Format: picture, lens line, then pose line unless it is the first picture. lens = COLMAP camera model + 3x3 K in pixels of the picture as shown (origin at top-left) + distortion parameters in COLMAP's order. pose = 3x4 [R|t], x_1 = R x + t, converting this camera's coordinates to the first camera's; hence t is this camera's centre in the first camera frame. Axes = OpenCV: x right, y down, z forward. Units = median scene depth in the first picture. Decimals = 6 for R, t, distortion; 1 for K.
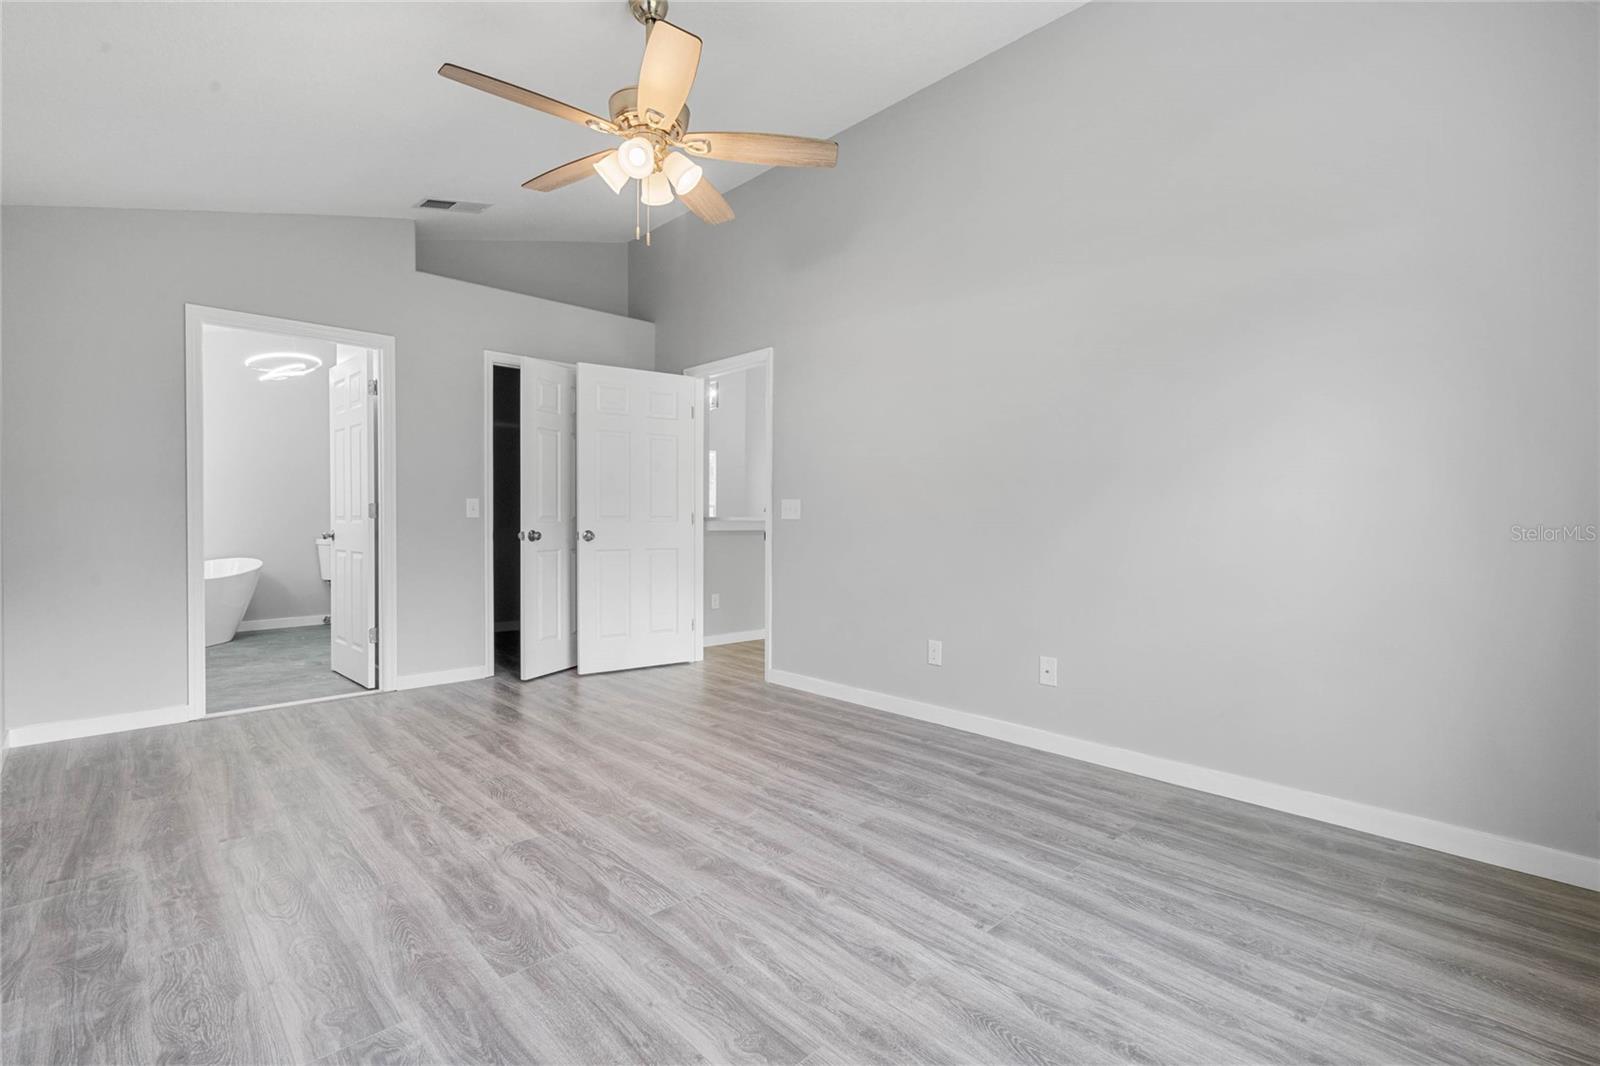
lens RADIAL K [[730.5, 0, 807.1], [0, 730.5, 531.4], [0, 0, 1]] dist [0.001868, 0.000277]
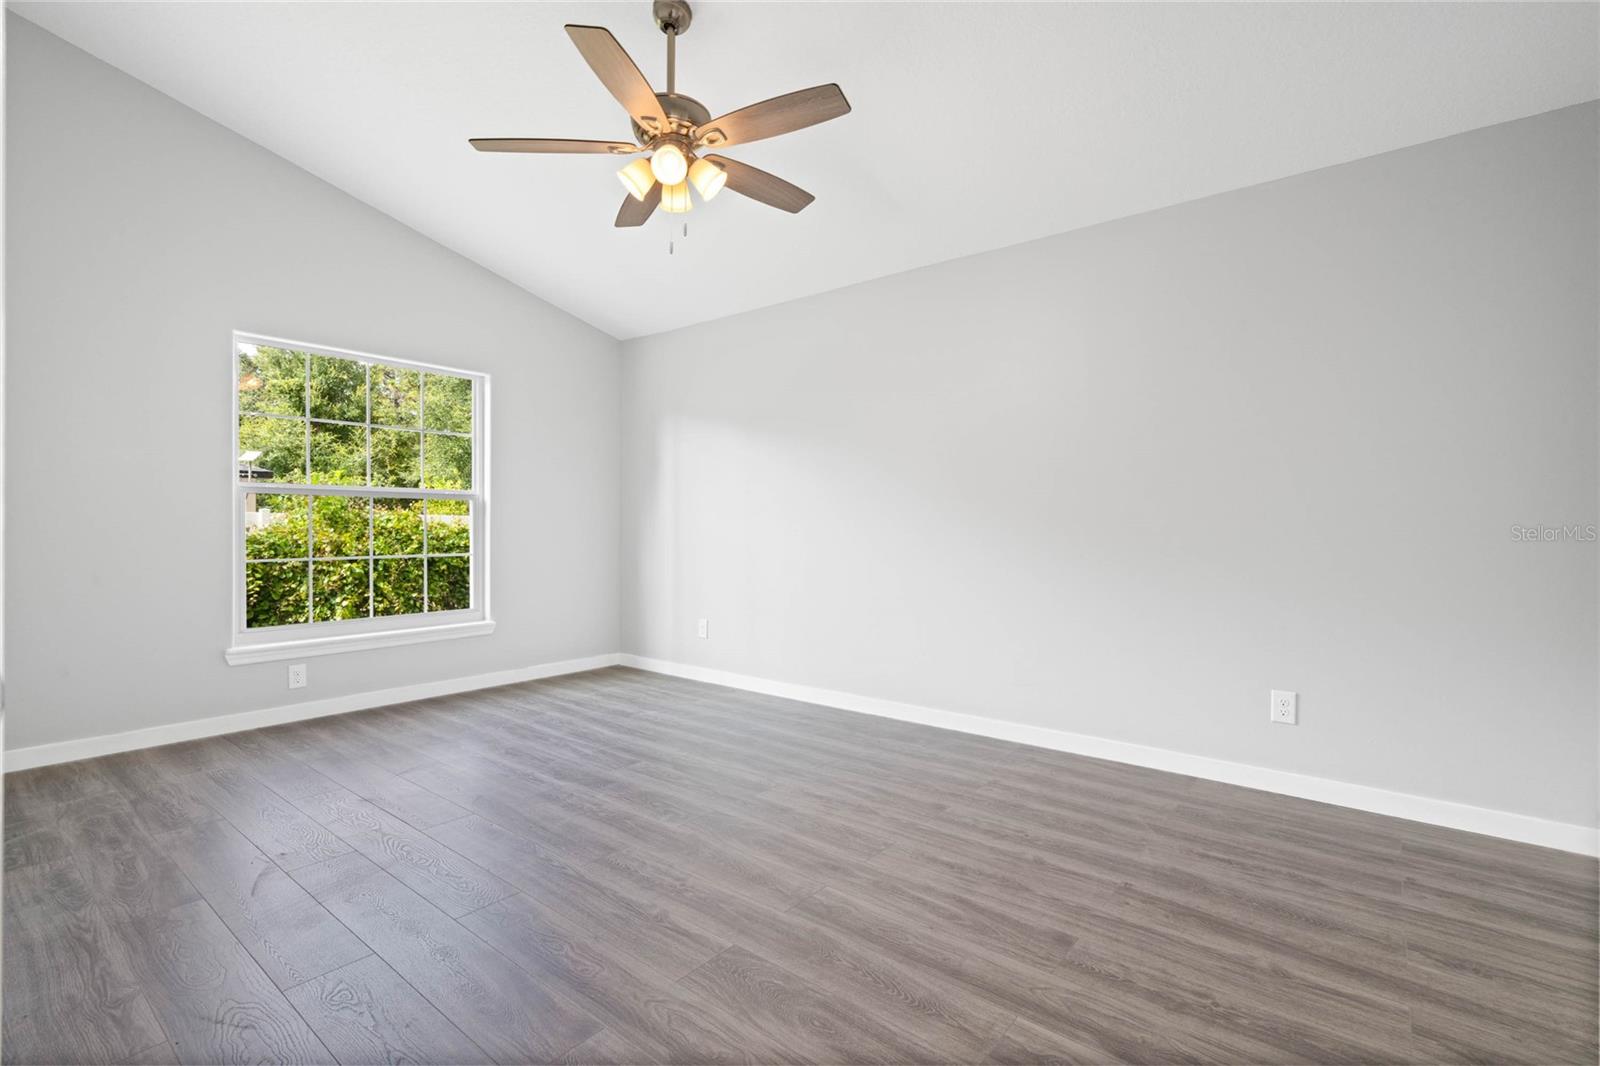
lens RADIAL K [[730.5, 0, 803.2], [0, 730.5, 533.8], [0, 0, 1]] dist [0.001868, 0.000277]
pose [[-0.992393, -0.007324, -0.122895, -0.263363], [-0.010493, 0.999628, 0.025161, -0.032417], [0.122665, 0.026259, -0.992101, 1.919988]]
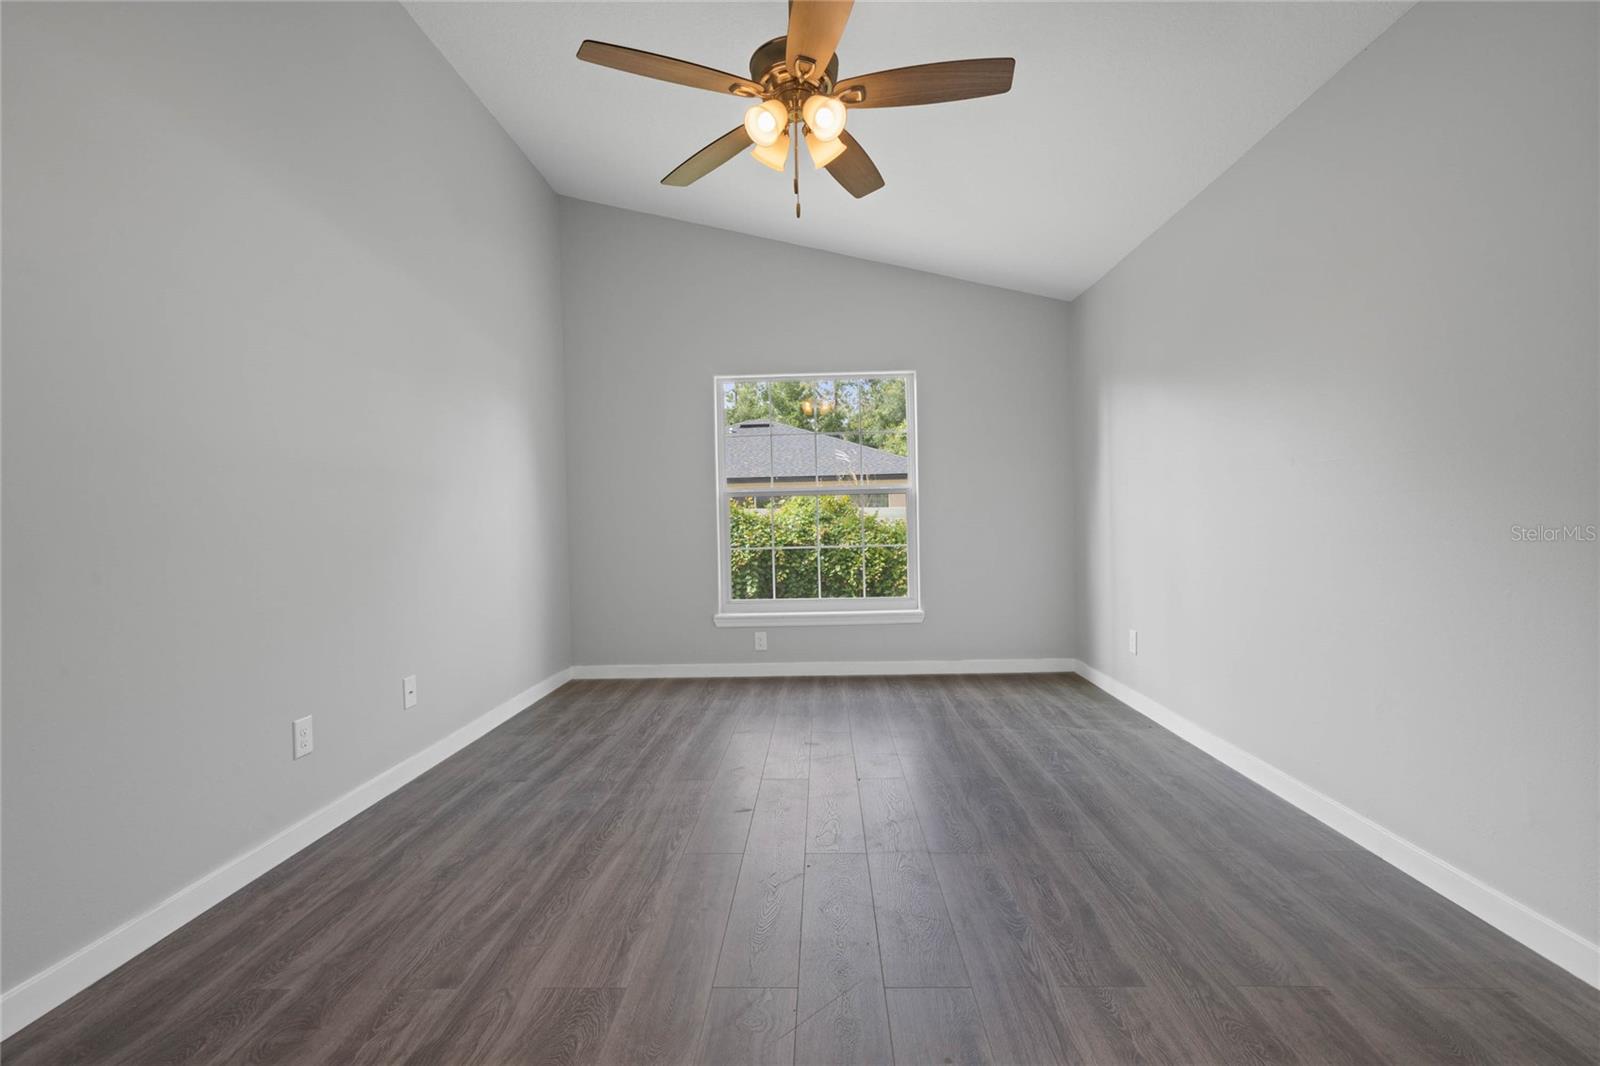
lens RADIAL K [[730.5, 0, 793.3], [0, 730.5, 532.5], [0, 0, 1]] dist [0.001868, 0.000277]
pose [[-0.692271, -0.002612, 0.721633, -0.818593], [0.030205, 0.999012, 0.032592, -0.030706], [-0.721005, 0.044360, -0.691508, 1.560287]]
